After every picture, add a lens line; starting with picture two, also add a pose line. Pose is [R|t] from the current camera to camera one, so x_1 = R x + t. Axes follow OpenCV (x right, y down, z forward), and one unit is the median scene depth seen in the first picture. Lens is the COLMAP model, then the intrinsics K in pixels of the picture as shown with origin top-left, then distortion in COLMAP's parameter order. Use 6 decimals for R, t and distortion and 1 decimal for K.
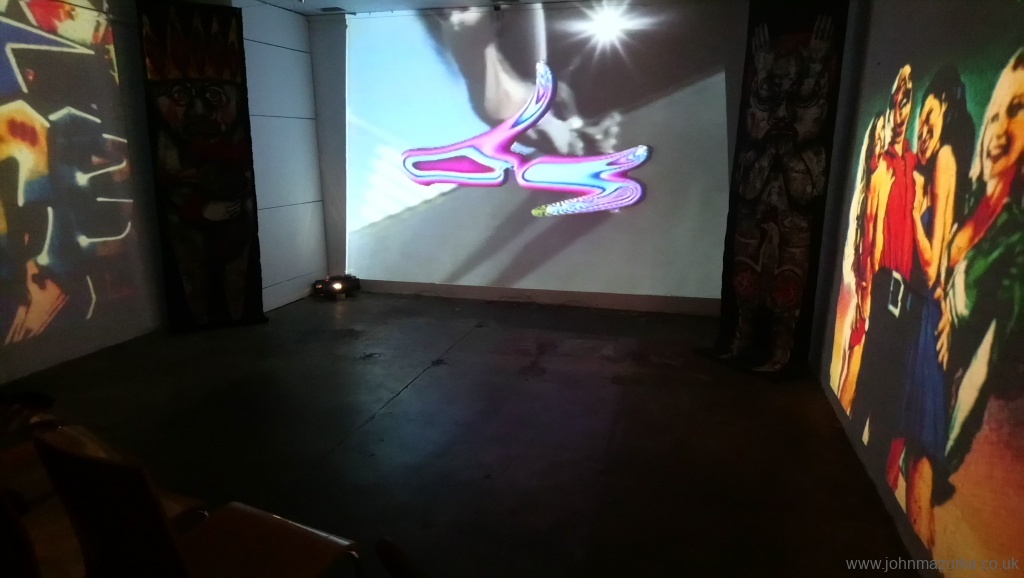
lens RADIAL K [[615.4, 0, 512.0], [0, 615.4, 305.2], [0, 0, 1]] dist [0.048110, -0.099896]
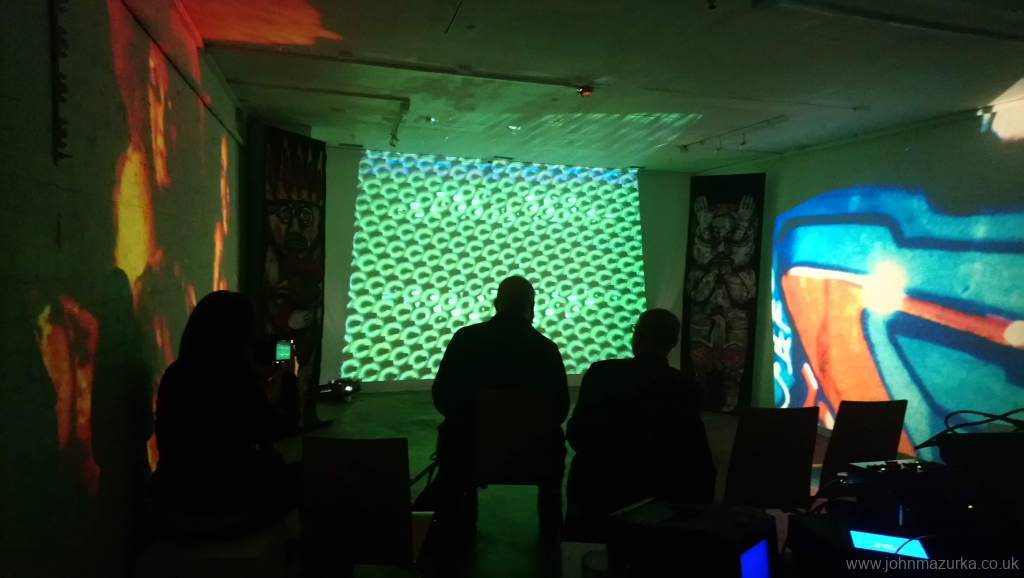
lens RADIAL K [[618.7, 0, 516.2], [0, 618.7, 292.9], [0, 0, 1]] dist [0.056055, -0.047175]
pose [[0.862464, -0.008968, 0.506038, -0.759898], [0.103760, 0.981739, -0.159444, 0.010108], [-0.495368, 0.190021, 0.847645, -0.097462]]
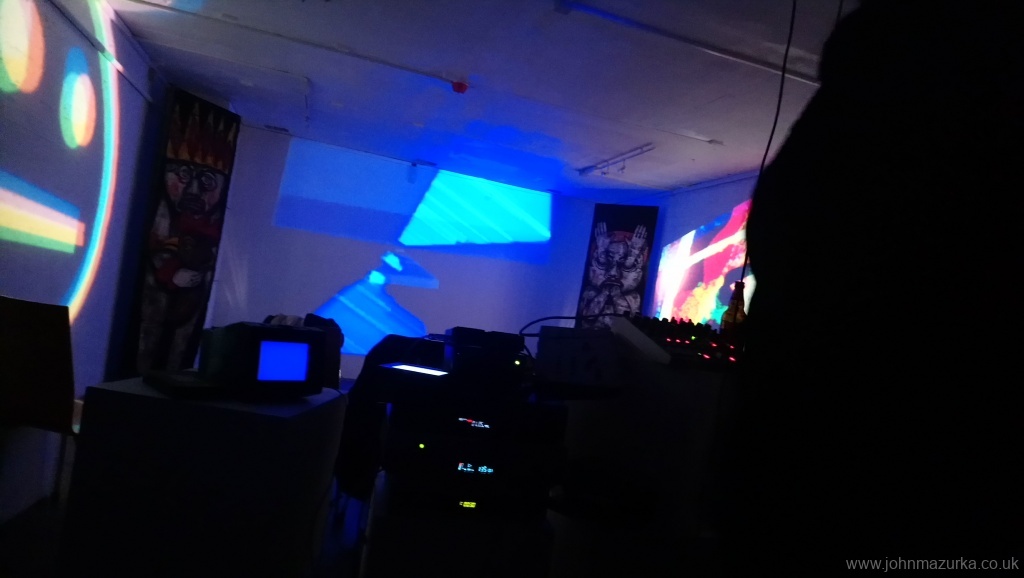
lens RADIAL K [[612.1, 0, 510.6], [0, 612.1, 293.9], [0, 0, 1]] dist [0.118543, -0.129245]
pose [[0.836949, 0.130160, 0.531577, -0.634660], [-0.013254, 0.975843, -0.218073, 0.116475], [-0.547120, 0.175470, 0.818456, -0.226001]]
